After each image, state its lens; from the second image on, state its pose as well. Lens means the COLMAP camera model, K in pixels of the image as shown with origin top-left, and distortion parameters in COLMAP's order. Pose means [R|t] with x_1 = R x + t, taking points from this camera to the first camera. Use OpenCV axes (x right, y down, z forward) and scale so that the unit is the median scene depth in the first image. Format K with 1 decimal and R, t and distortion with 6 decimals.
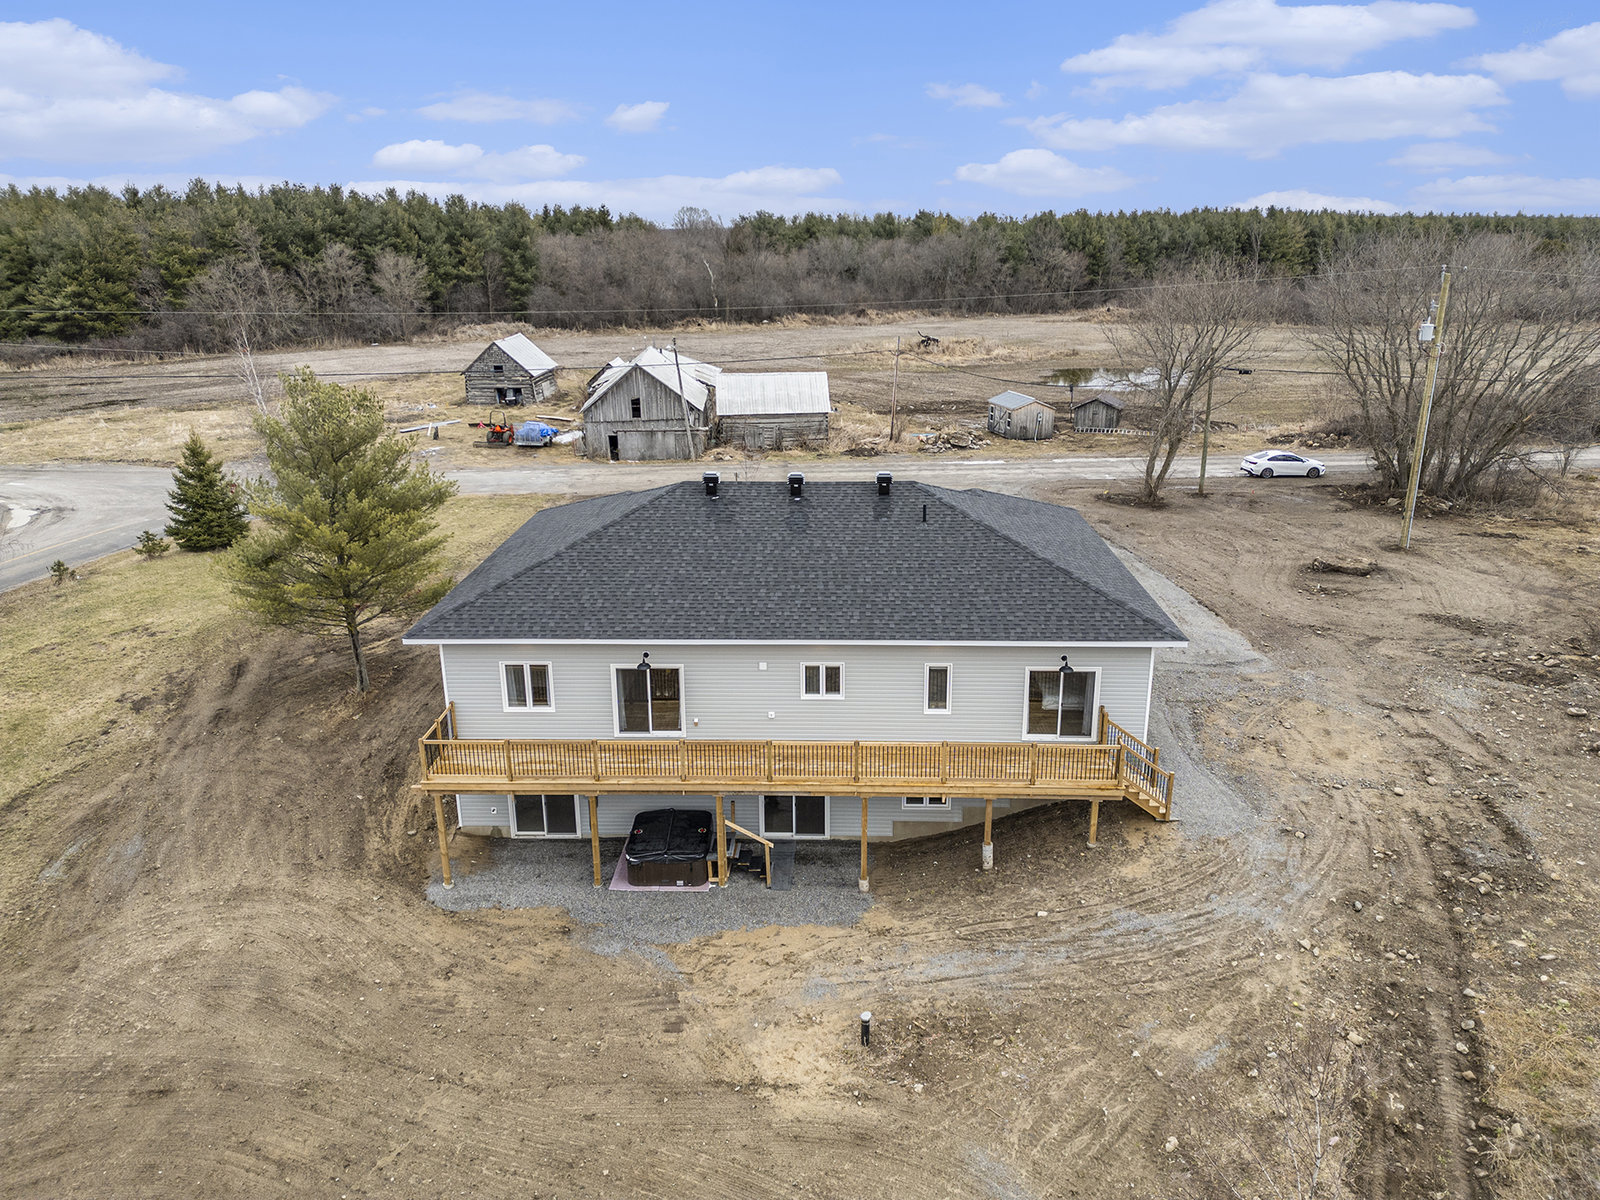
lens RADIAL K [[1113.9, 0, 809.1], [0, 1113.9, 600.1], [0, 0, 1]] dist [0.060950, -0.054570]
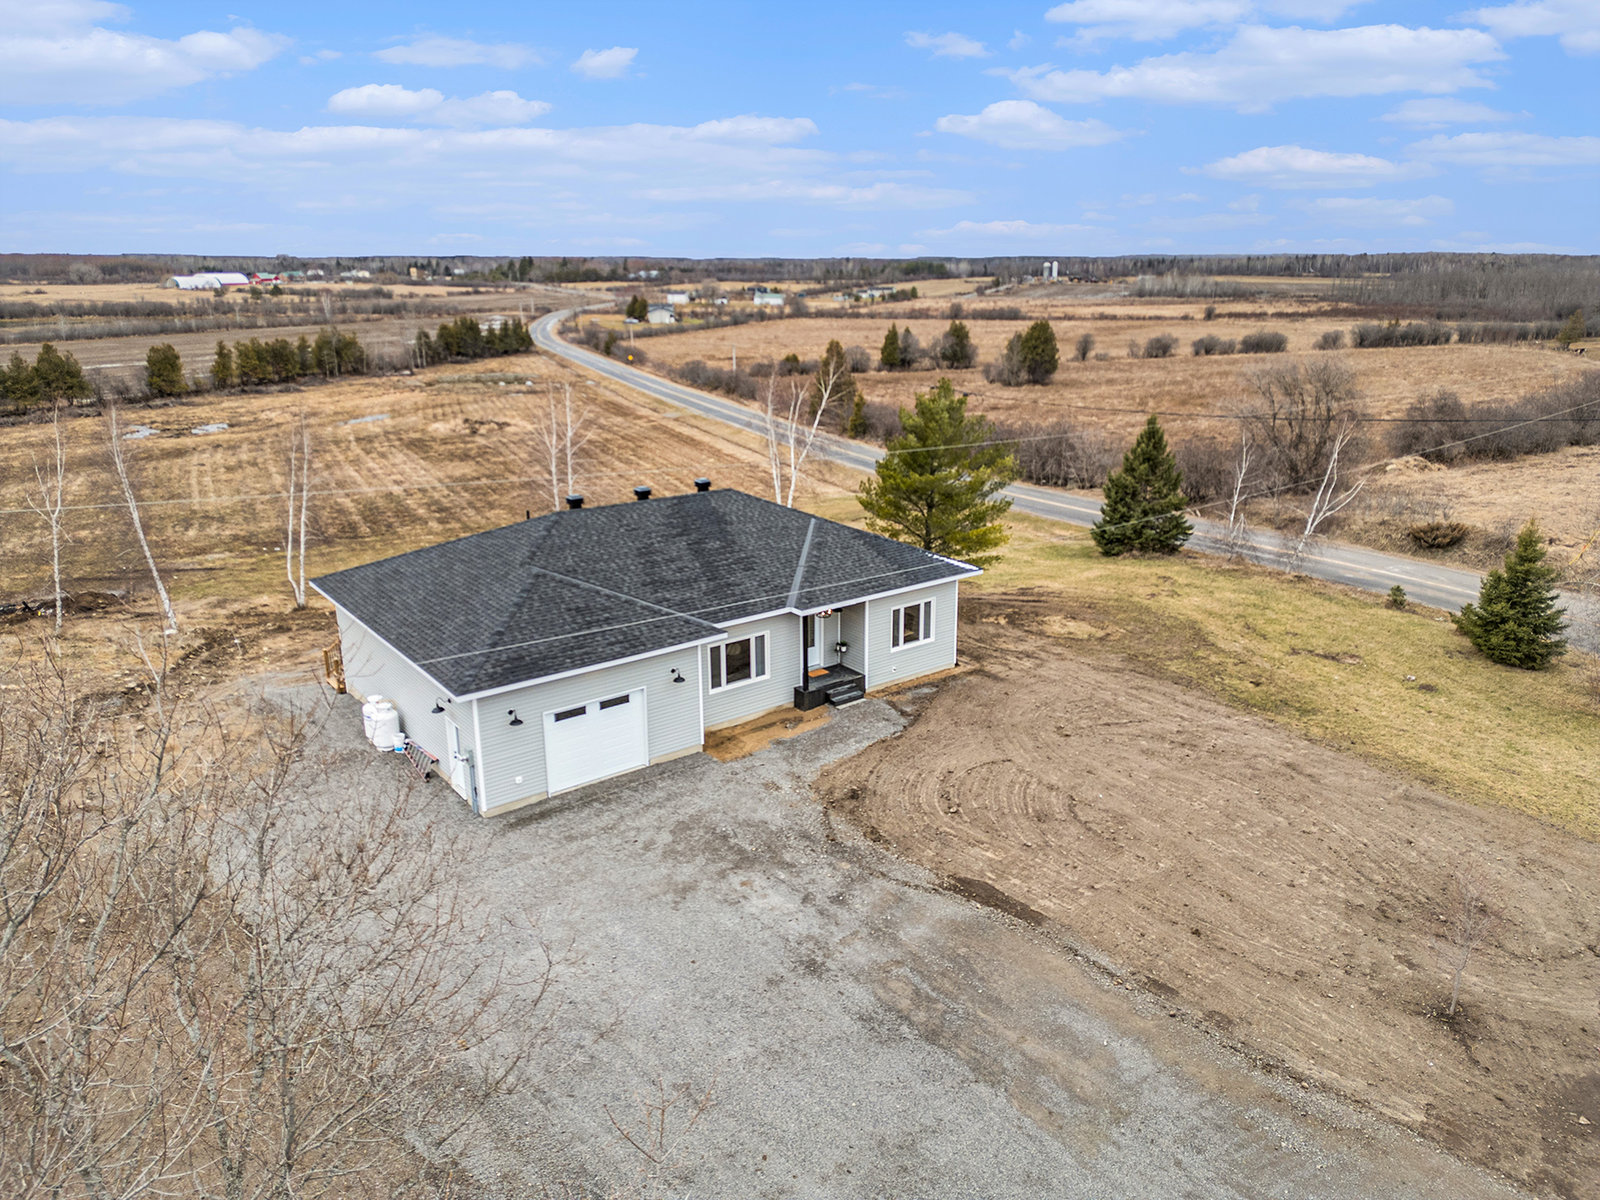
lens RADIAL K [[1122.0, 0, 815.6], [0, 1122.0, 543.4], [0, 0, 1]] dist [0.080870, -0.070341]
pose [[-0.774149, 0.160568, -0.612300, 0.647262], [-0.192452, 0.861801, 0.469320, -0.722688], [0.603039, 0.481162, -0.636261, 2.048605]]
